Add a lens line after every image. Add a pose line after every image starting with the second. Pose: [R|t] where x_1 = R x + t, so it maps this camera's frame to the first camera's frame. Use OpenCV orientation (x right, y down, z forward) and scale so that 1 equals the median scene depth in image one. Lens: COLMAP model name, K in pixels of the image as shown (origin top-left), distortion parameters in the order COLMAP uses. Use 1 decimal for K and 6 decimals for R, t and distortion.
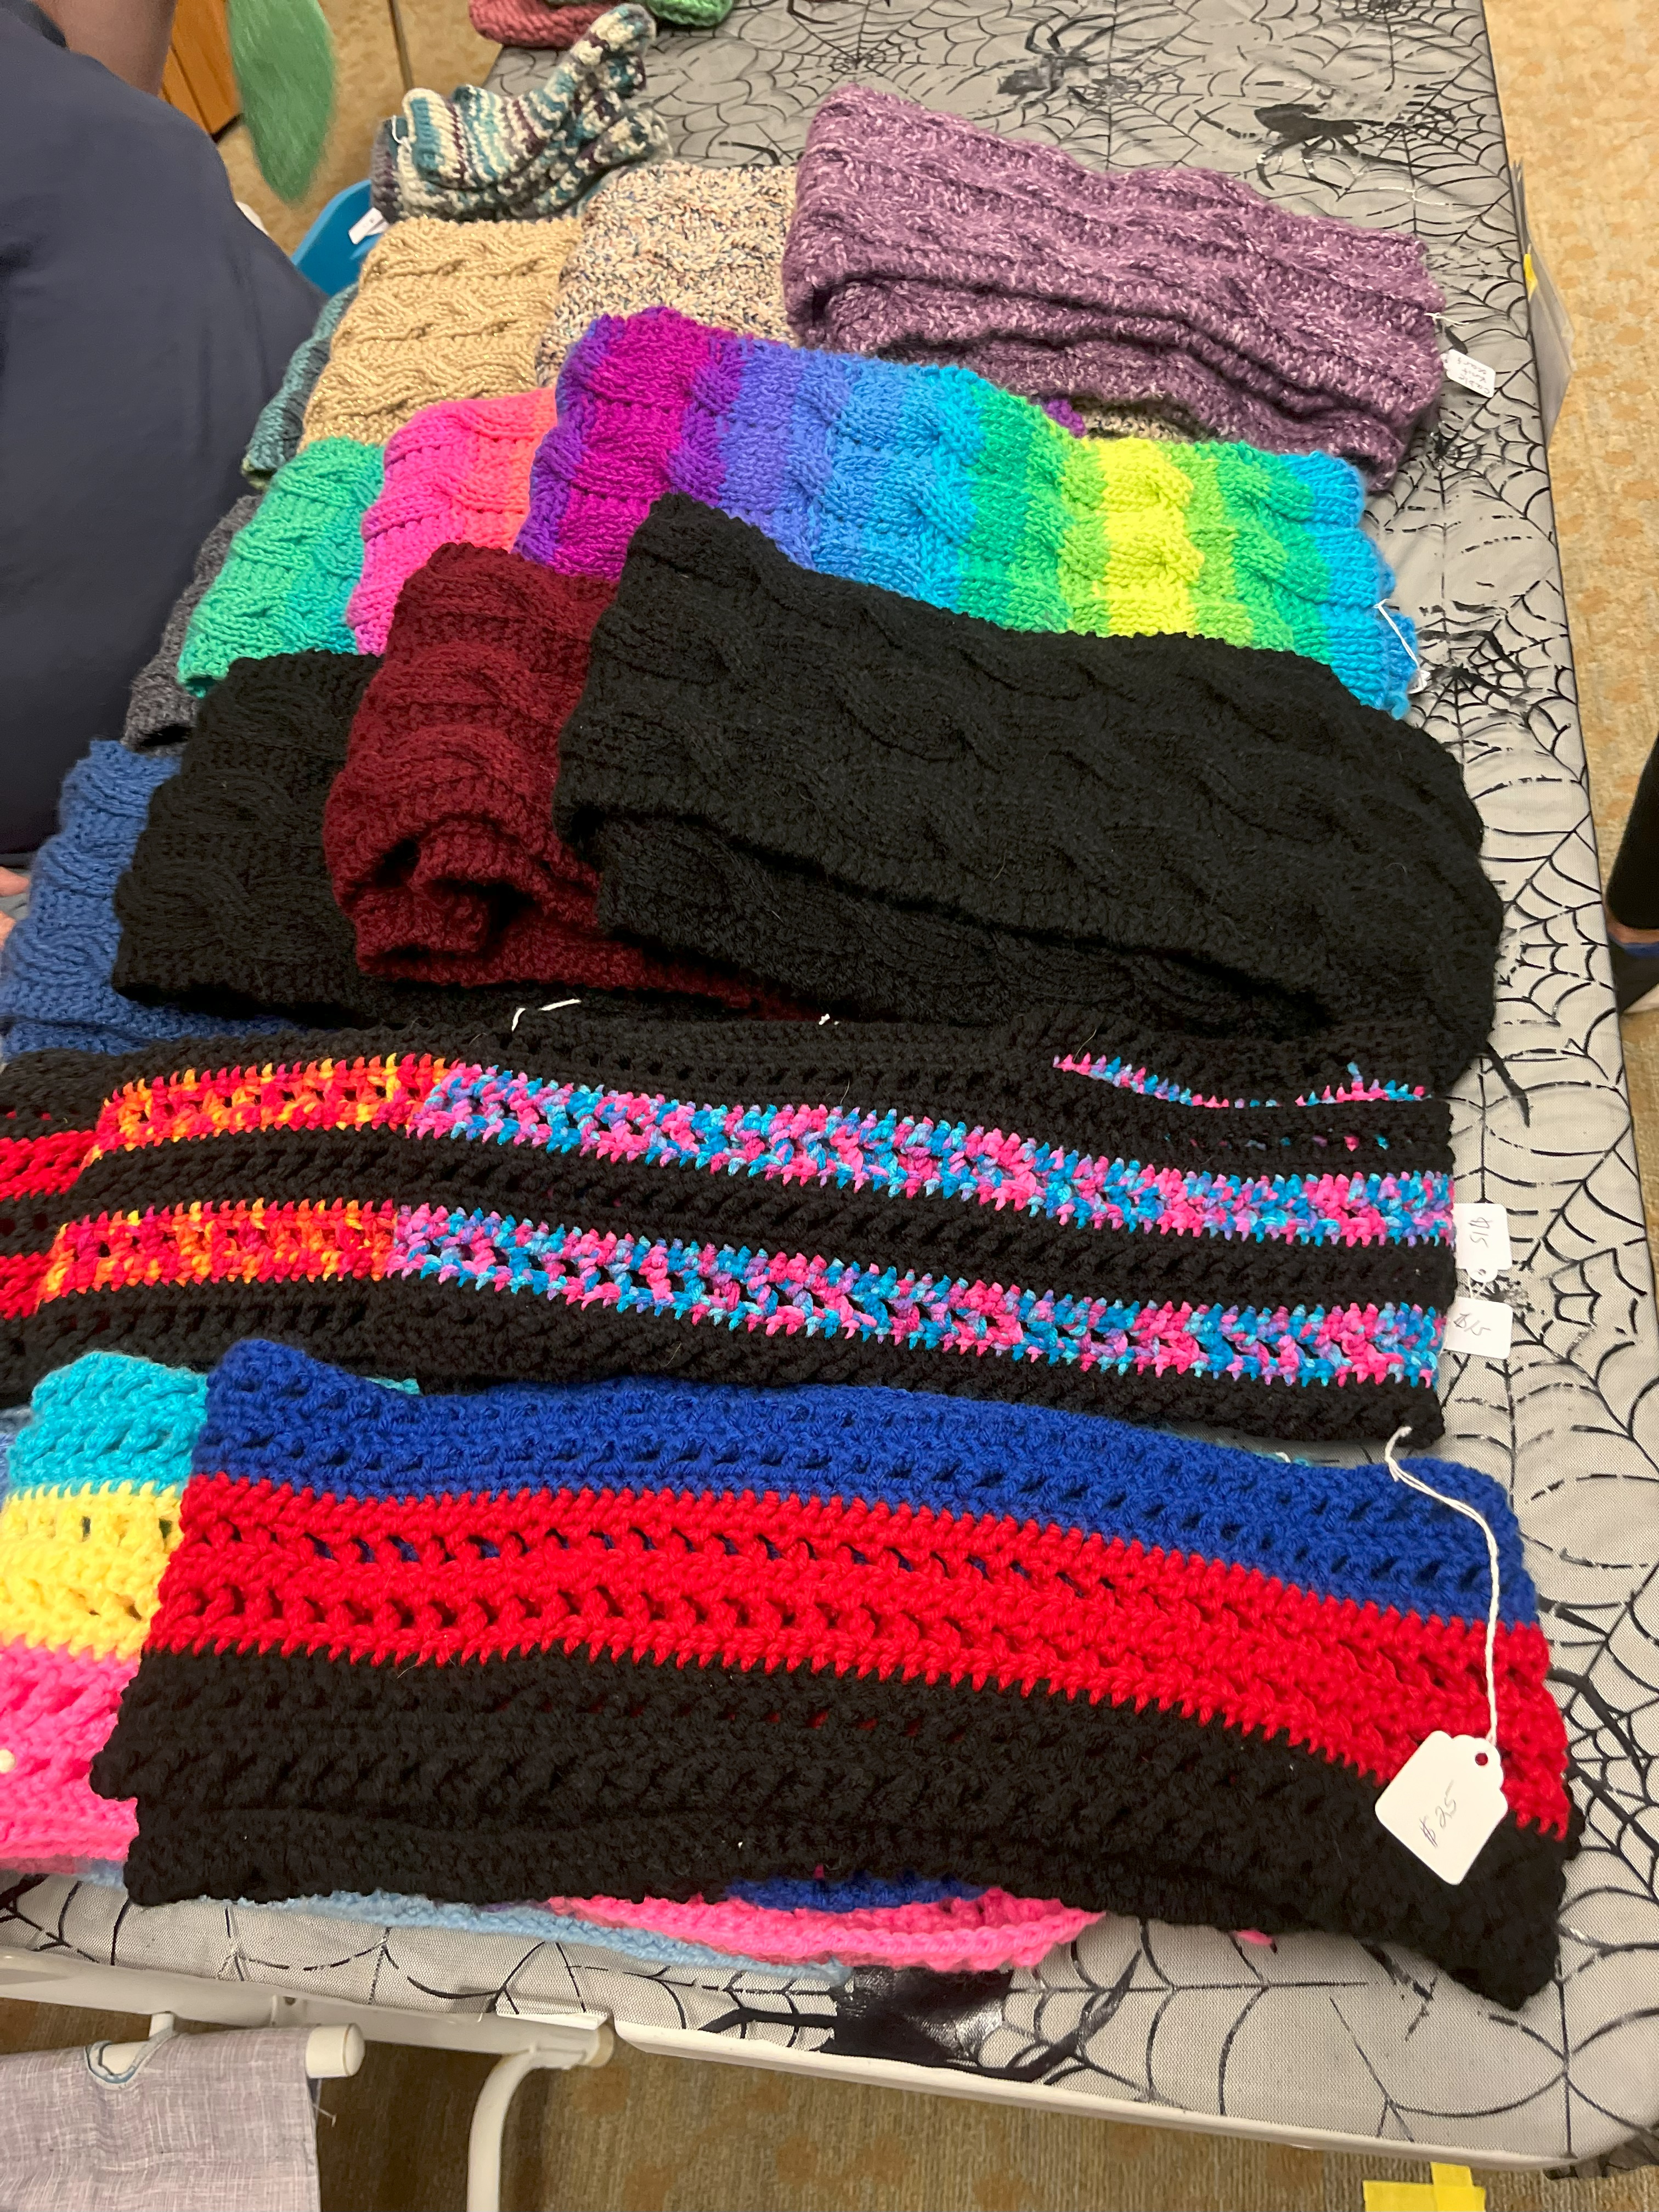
lens RADIAL K [[1854.4, 0, 774.7], [0, 1854.4, 1118.4], [0, 0, 1]] dist [0.056603, -0.097791]
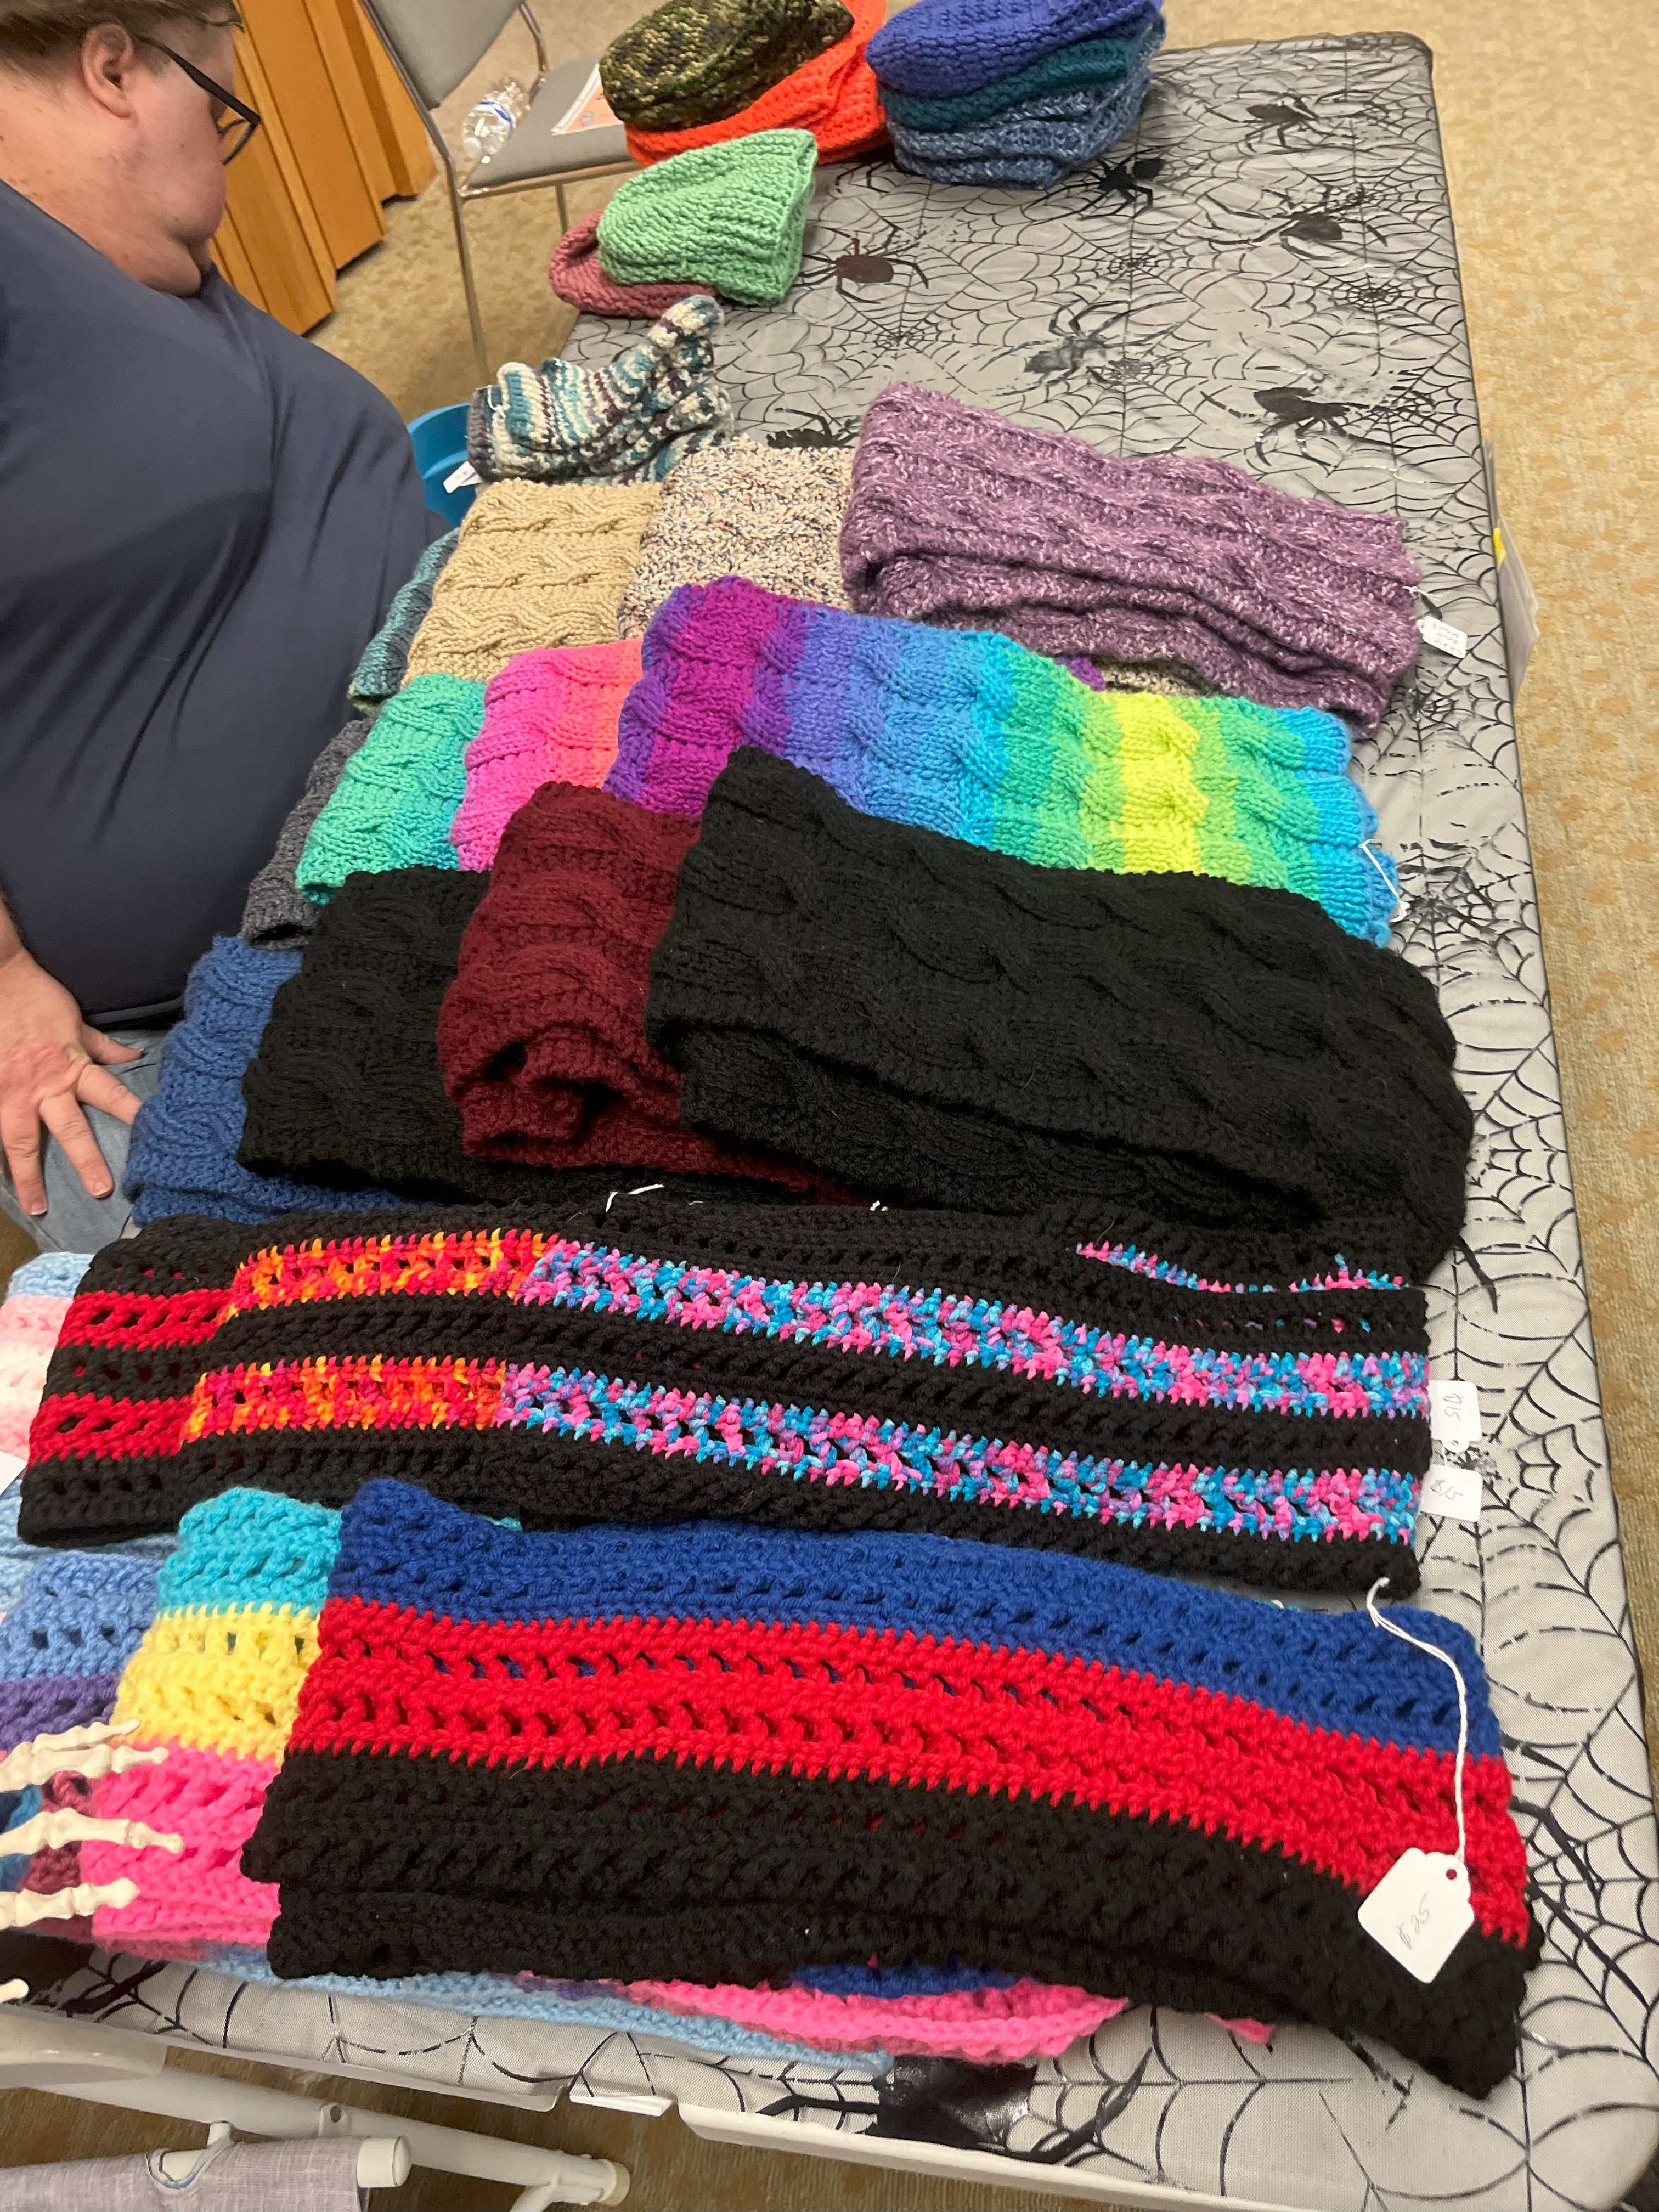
lens RADIAL K [[1854.4, 0, 774.7], [0, 1854.4, 1118.4], [0, 0, 1]] dist [0.056603, -0.097791]
pose [[0.999783, 0.020781, -0.001528, -0.035010], [-0.020836, 0.996417, -0.081969, -0.012403], [-0.000180, 0.081983, 0.996634, -0.143398]]
